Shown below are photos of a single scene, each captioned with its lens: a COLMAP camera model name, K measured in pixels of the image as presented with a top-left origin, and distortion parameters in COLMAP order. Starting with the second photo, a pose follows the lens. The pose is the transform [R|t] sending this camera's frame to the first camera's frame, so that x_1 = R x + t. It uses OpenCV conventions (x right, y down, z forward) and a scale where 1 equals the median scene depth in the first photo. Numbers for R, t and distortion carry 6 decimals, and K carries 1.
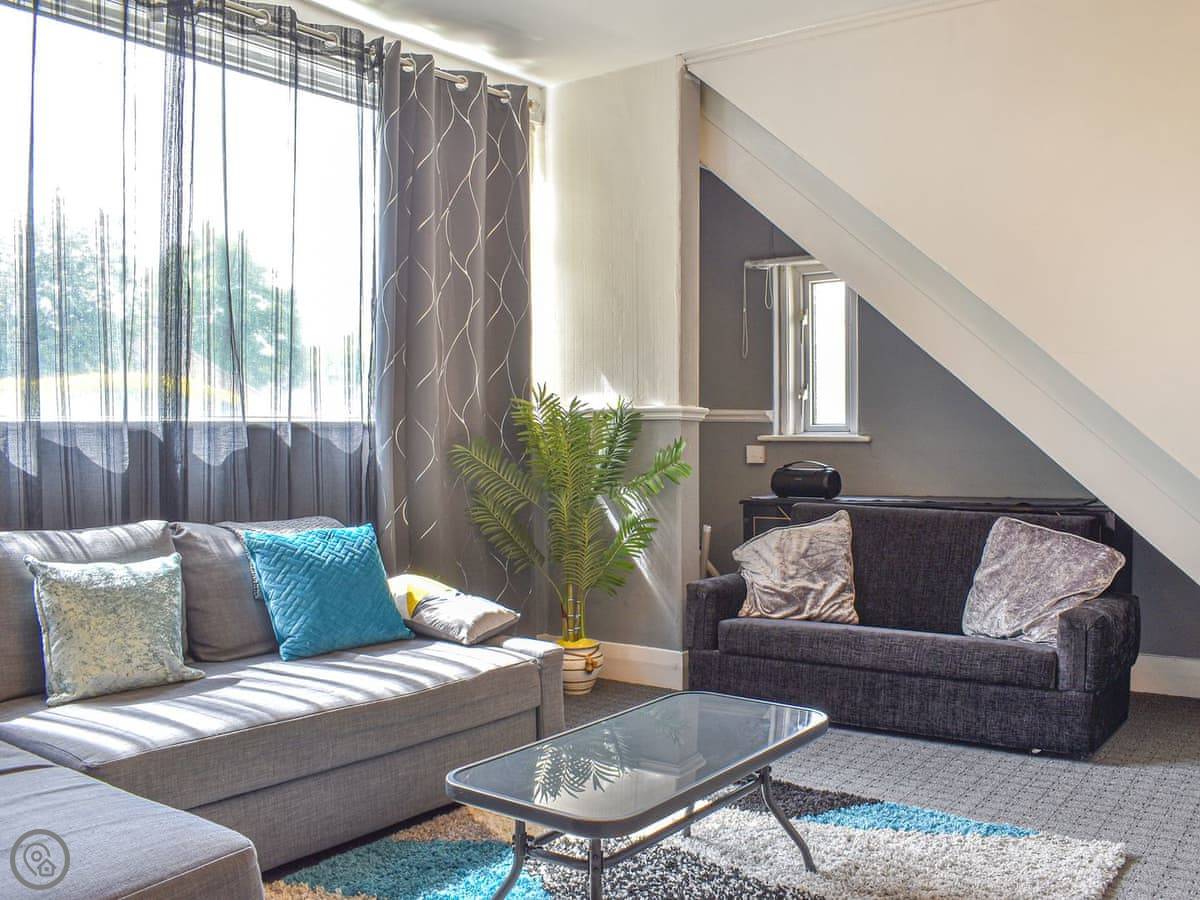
lens RADIAL K [[1065.9, 0, 600.0], [0, 1065.9, 450.0], [0, 0, 1]] dist [-0.145874, -0.000111]
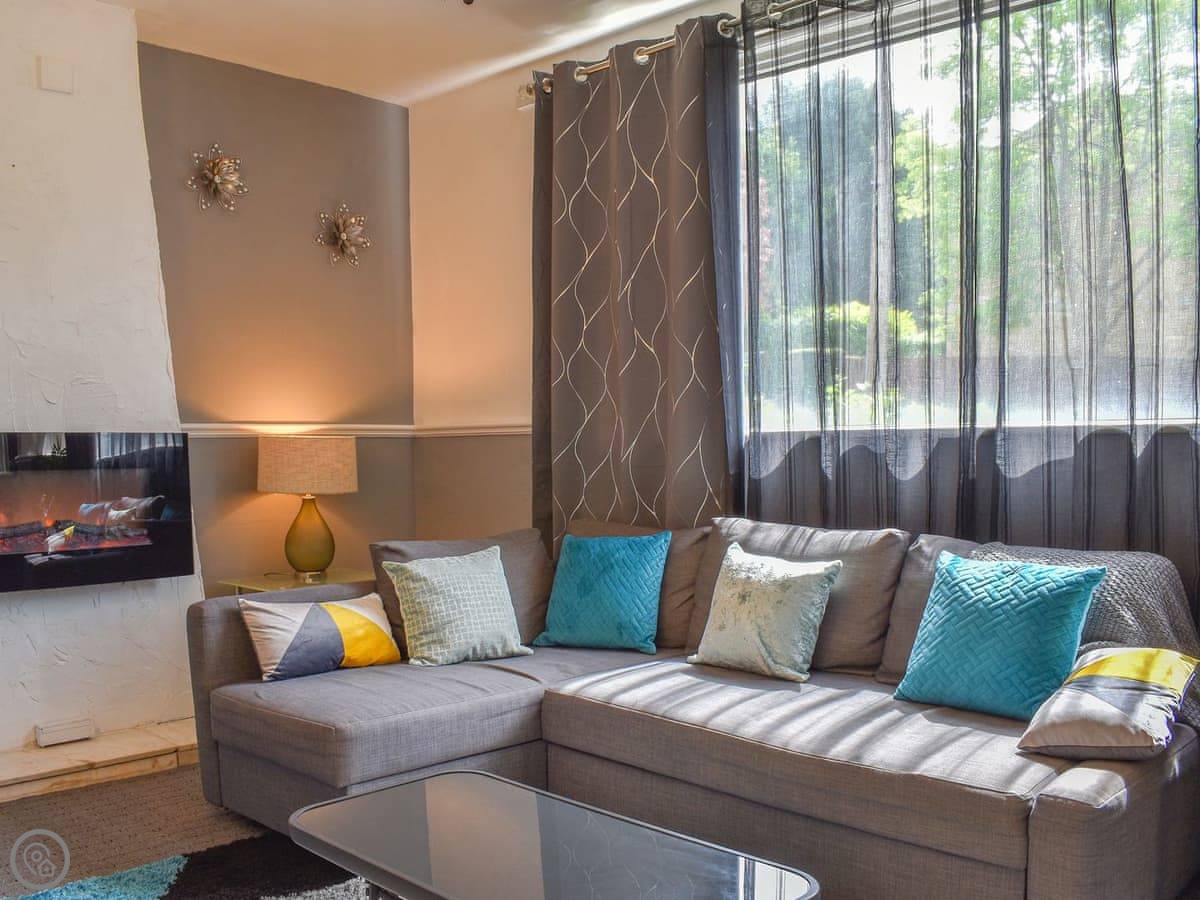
lens RADIAL K [[1134.1, 0, 600.7], [0, 1134.1, 482.9], [0, 0, 1]] dist [-0.009443, -0.013121]
pose [[-0.109580, 0.043890, -0.993009, 0.578701], [-0.007425, 0.998961, 0.044972, -0.020093], [0.993950, 0.012301, -0.109140, 0.731271]]
